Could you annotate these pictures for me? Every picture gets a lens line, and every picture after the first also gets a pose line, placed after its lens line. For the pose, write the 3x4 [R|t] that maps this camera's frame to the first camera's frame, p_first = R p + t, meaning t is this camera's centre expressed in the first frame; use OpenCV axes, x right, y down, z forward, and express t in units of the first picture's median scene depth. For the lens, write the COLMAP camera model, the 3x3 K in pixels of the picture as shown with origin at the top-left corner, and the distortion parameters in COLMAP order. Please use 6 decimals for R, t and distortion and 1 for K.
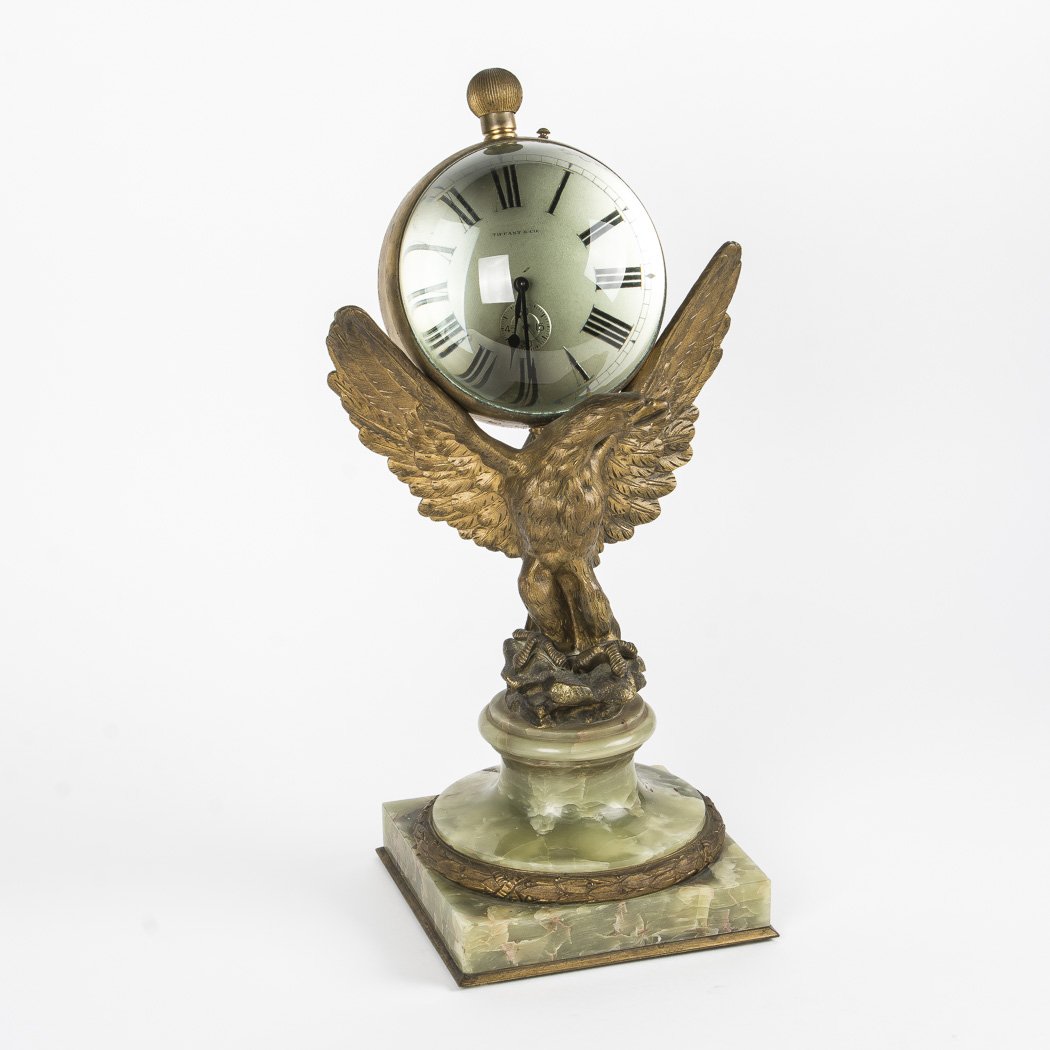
lens RADIAL K [[2644.2, 0, 526.2], [0, 2644.2, 526.2], [0, 0, 1]] dist [-0.107162, -0.272430]
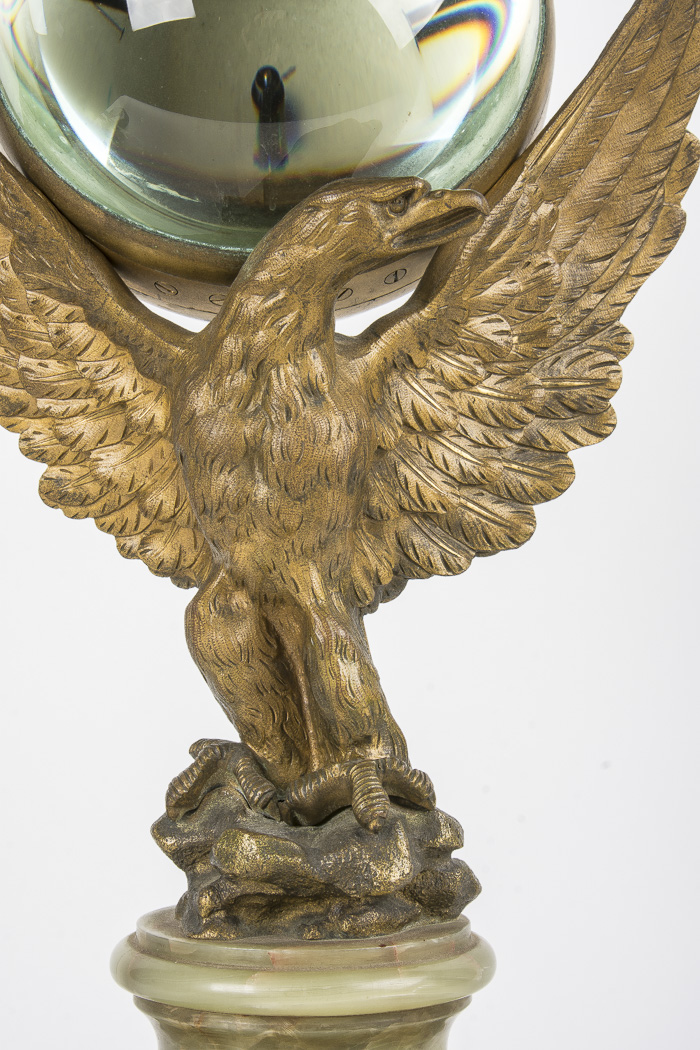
lens RADIAL K [[2321.2, 0, 355.2], [0, 2321.2, 526.6], [0, 0, 1]] dist [0.071574, 0.367966]
pose [[0.955907, 0.017982, -0.293117, 0.146571], [-0.105279, 0.952763, -0.284885, 0.120100], [0.274148, 0.303183, 0.912646, 0.623132]]
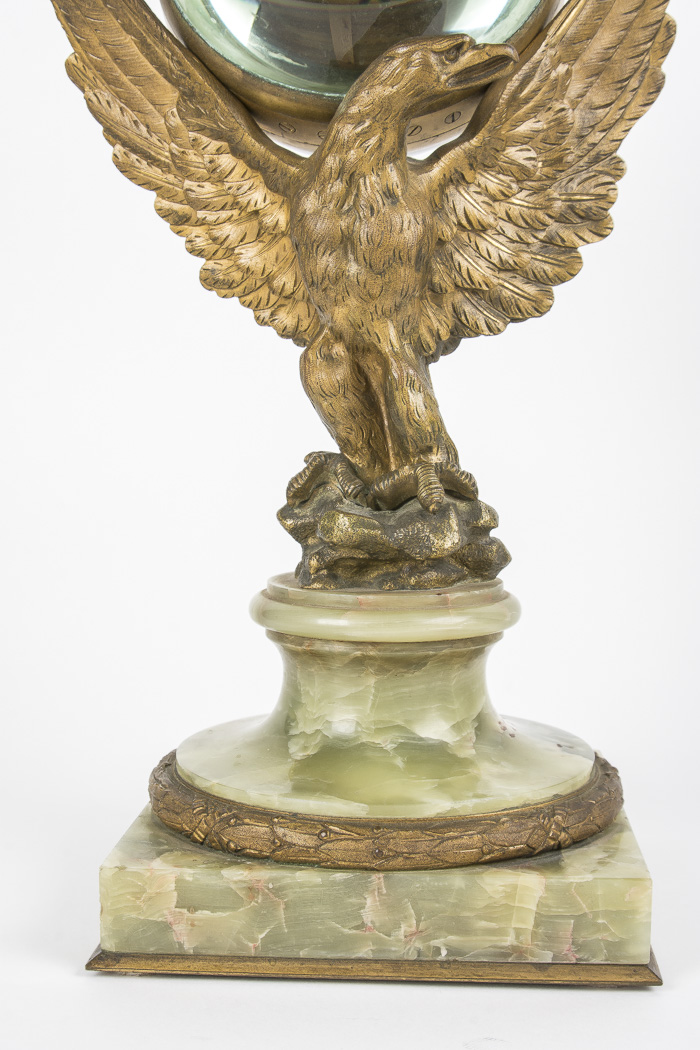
lens RADIAL K [[1526.6, 0, 354.9], [0, 1526.6, 525.3], [0, 0, 1]] dist [-0.117999, 0.166306]
pose [[0.934876, 0.051890, -0.351161, 0.144449], [-0.123811, 0.974799, -0.185575, 0.128689], [0.332682, 0.216967, 0.917741, 0.663174]]
